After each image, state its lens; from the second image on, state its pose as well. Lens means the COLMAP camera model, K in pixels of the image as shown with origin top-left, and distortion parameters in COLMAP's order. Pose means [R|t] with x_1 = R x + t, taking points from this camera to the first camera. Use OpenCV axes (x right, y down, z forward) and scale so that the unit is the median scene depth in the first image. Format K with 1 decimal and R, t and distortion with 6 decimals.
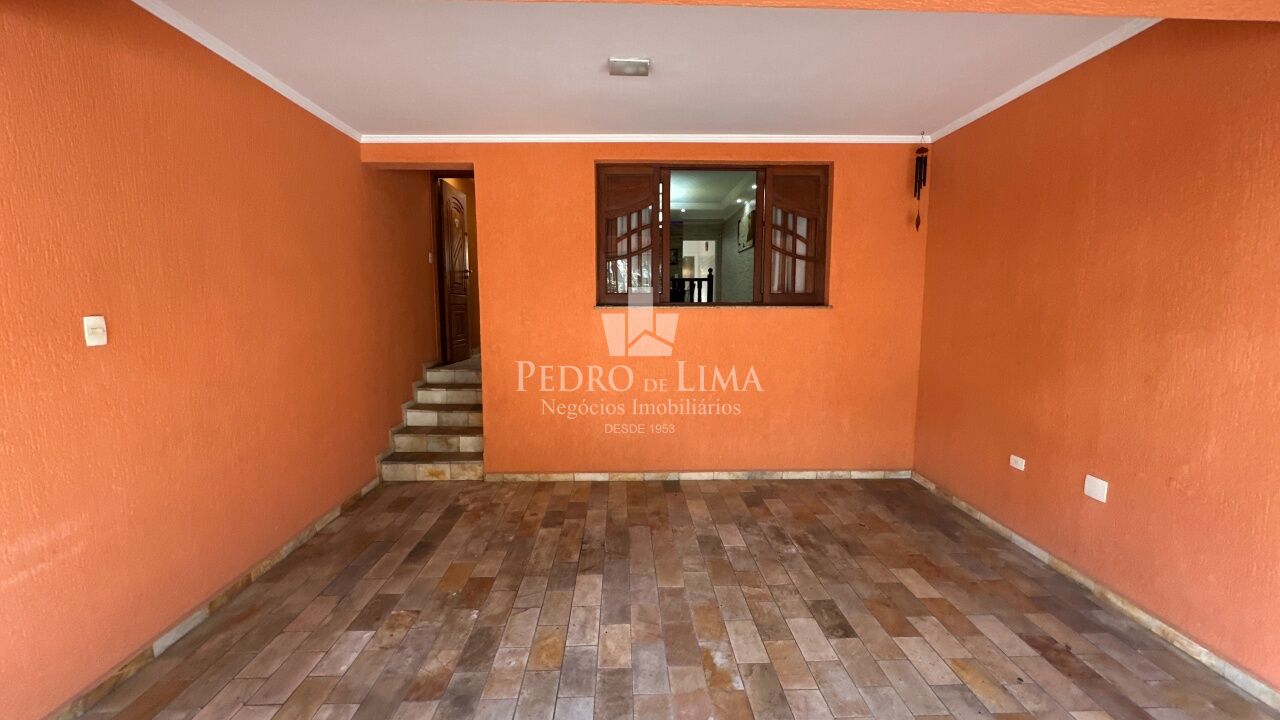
lens RADIAL K [[509.0, 0, 639.3], [0, 509.0, 361.9], [0, 0, 1]] dist [-0.007983, -0.000056]
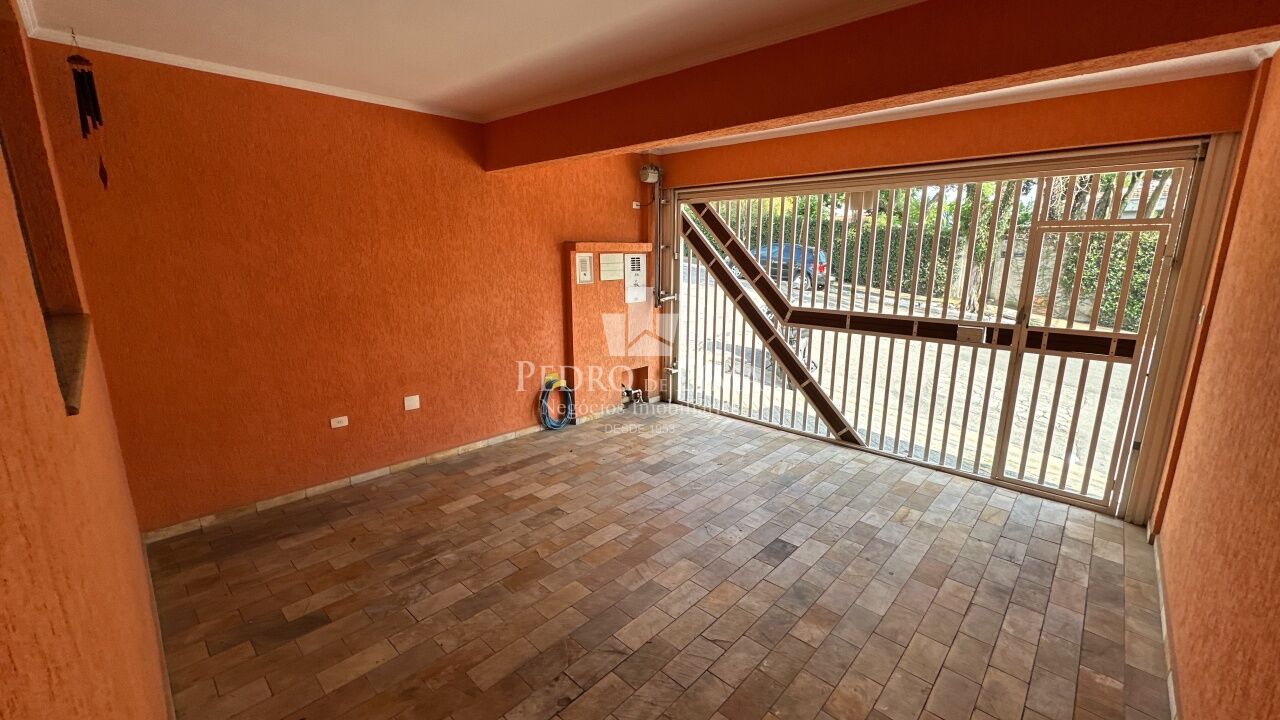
lens RADIAL K [[509.0, 0, 639.0], [0, 509.0, 357.5], [0, 0, 1]] dist [-0.007983, -0.000056]
pose [[-0.703253, -0.151417, 0.694628, -0.596815], [0.075709, 0.955550, 0.284943, -0.250951], [-0.706897, 0.252977, -0.660530, 1.357148]]
